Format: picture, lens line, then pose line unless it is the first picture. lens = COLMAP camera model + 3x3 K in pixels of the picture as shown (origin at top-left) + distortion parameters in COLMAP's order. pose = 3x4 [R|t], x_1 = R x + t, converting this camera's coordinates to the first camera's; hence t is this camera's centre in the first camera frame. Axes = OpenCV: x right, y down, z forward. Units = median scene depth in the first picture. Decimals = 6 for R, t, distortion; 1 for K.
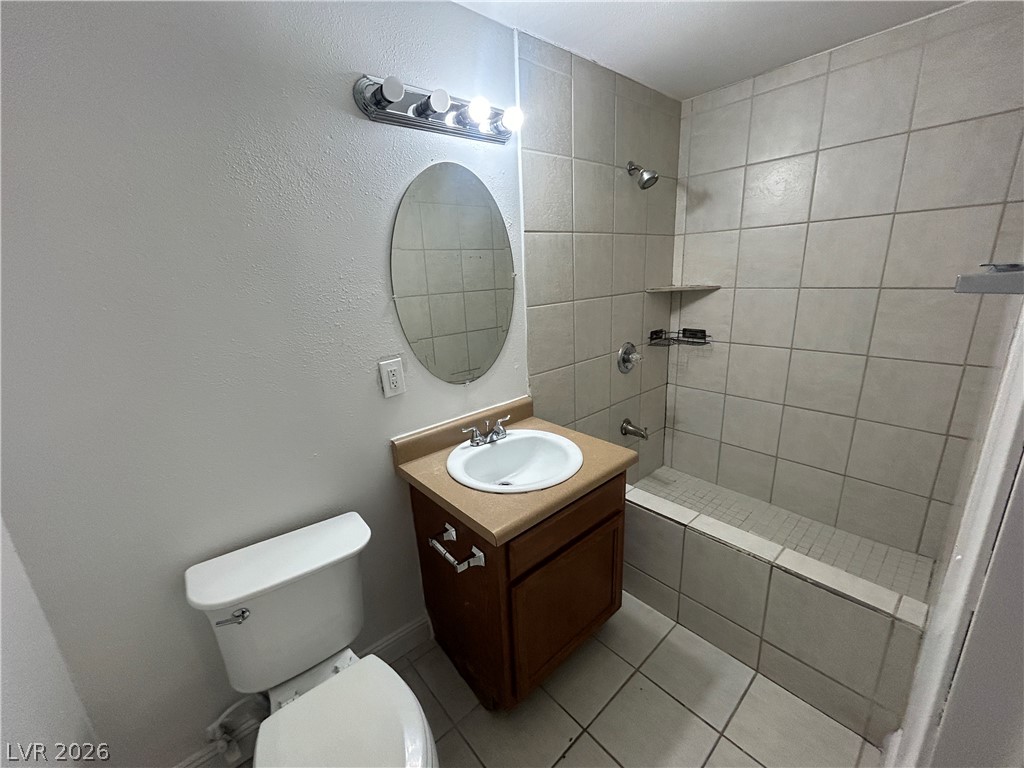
lens RADIAL K [[414.4, 0, 512.0], [0, 414.4, 384.0], [0, 0, 1]] dist [0.001140, -0.000141]
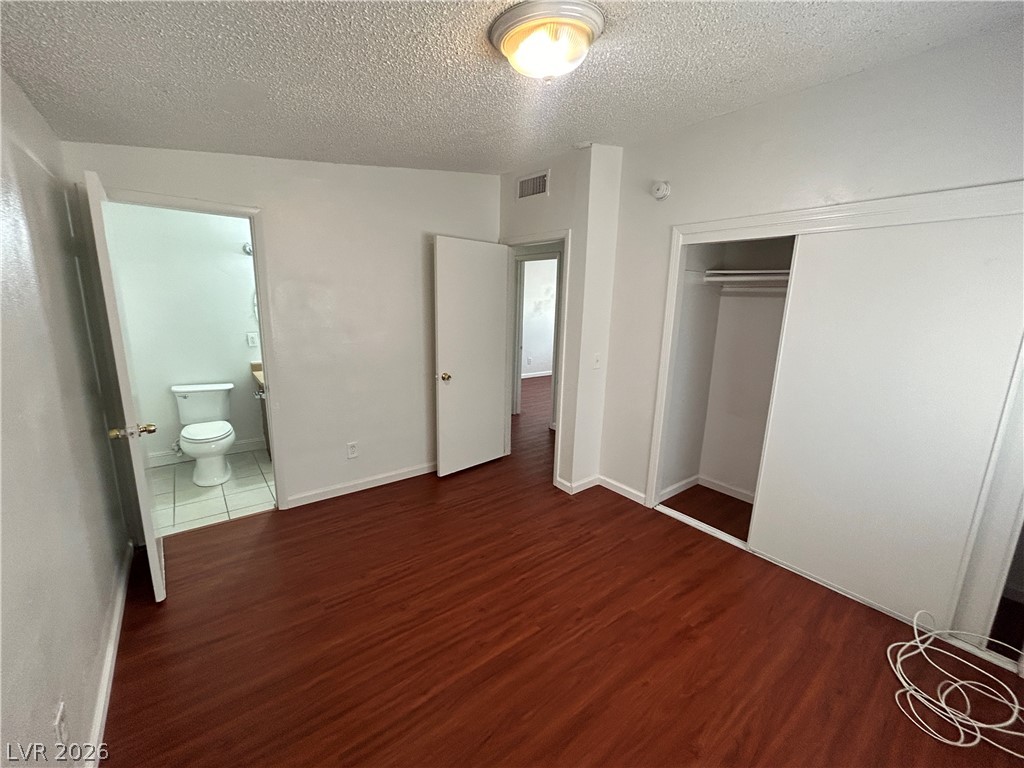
lens RADIAL K [[414.4, 0, 512.0], [0, 414.4, 384.0], [0, 0, 1]] dist [0.001140, -0.000141]
pose [[0.996161, 0.080363, -0.034724, 1.618235], [-0.082691, 0.993983, -0.071832, 0.347653], [0.028743, 0.074428, 0.996812, -1.770900]]
